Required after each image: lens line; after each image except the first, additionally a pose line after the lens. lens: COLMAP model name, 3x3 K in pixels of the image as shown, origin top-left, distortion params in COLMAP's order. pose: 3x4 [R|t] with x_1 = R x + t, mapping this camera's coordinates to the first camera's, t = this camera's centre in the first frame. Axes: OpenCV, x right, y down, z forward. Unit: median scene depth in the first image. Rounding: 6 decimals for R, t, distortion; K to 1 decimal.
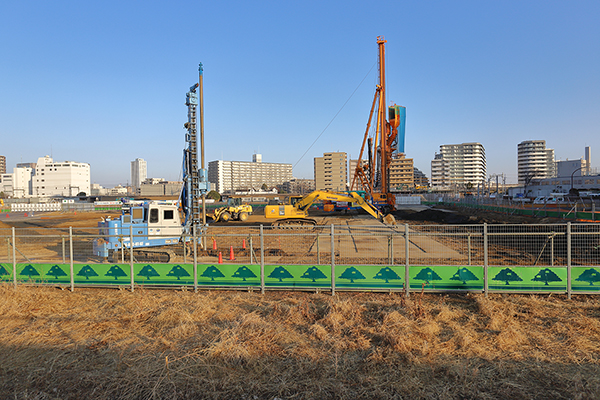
lens RADIAL K [[399.5, 0, 298.7], [0, 399.5, 199.0], [0, 0, 1]] dist [0.099201, -0.003044]
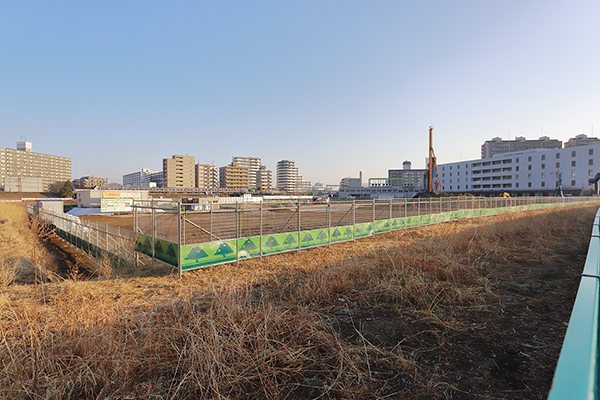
lens RADIAL K [[399.5, 0, 295.0], [0, 399.5, 202.1], [0, 0, 1]] dist [0.099201, -0.003044]
pose [[0.570699, -0.010414, 0.821093, -0.259700], [0.004523, 0.999944, 0.009539, 0.004177], [-0.821147, -0.001730, 0.570714, 0.014614]]
